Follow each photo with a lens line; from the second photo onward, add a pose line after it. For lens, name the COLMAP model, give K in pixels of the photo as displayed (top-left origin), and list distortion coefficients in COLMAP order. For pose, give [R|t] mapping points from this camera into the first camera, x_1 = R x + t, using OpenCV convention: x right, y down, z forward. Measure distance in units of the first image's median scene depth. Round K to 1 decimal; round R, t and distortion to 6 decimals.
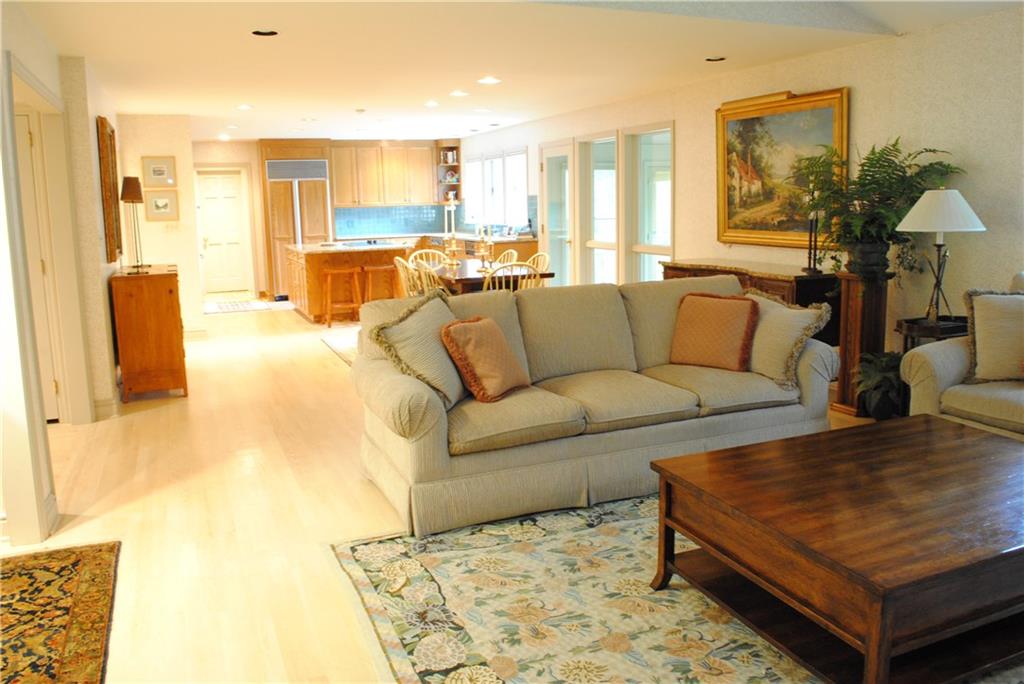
lens RADIAL K [[813.3, 0, 515.0], [0, 813.3, 340.3], [0, 0, 1]] dist [-0.079418, 0.013240]
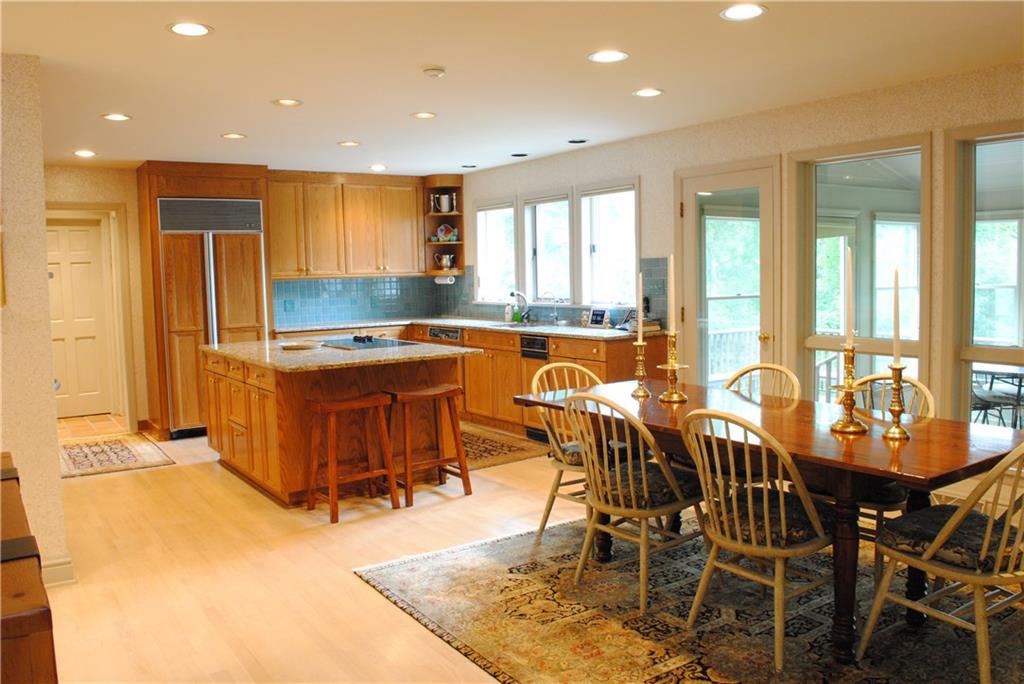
lens RADIAL K [[813.3, 0, 513.6], [0, 813.3, 342.0], [0, 0, 1]] dist [-0.079418, 0.013240]
pose [[0.979485, -0.017274, 0.200775, -0.166530], [0.034883, 0.995813, -0.084499, -0.059746], [-0.198475, 0.089770, 0.975986, 0.376267]]
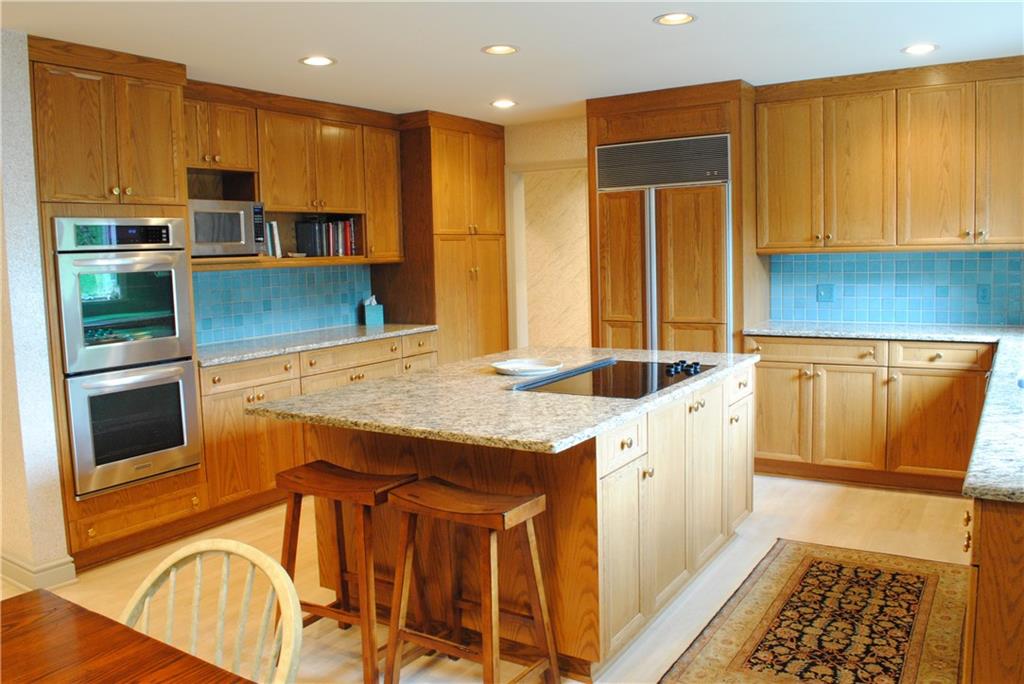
lens RADIAL K [[813.3, 0, 517.8], [0, 813.3, 331.7], [0, 0, 1]] dist [-0.079418, 0.013240]
pose [[0.573001, 0.087617, -0.814858, 0.039143], [-0.125068, 0.991972, 0.018715, -0.118048], [0.809956, 0.091189, 0.579358, 0.675335]]
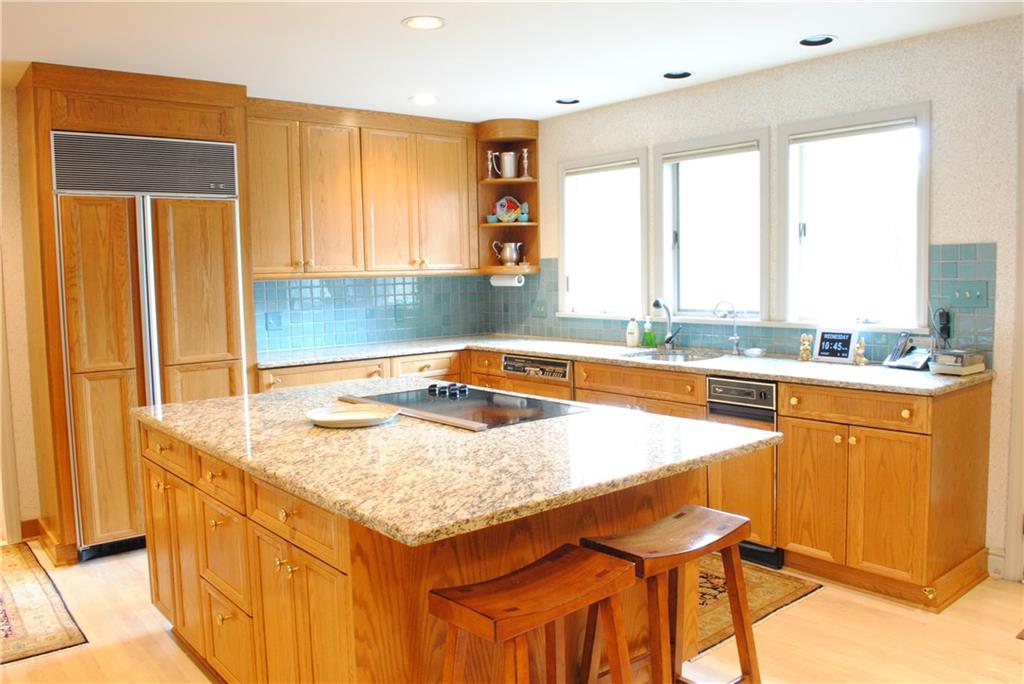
lens RADIAL K [[813.3, 0, 512.5], [0, 813.3, 339.3], [0, 0, 1]] dist [-0.079418, 0.013240]
pose [[0.958329, -0.021234, 0.284876, -0.212843], [0.047517, 0.995190, -0.085670, -0.100343], [-0.281687, 0.095637, 0.954728, 0.622400]]
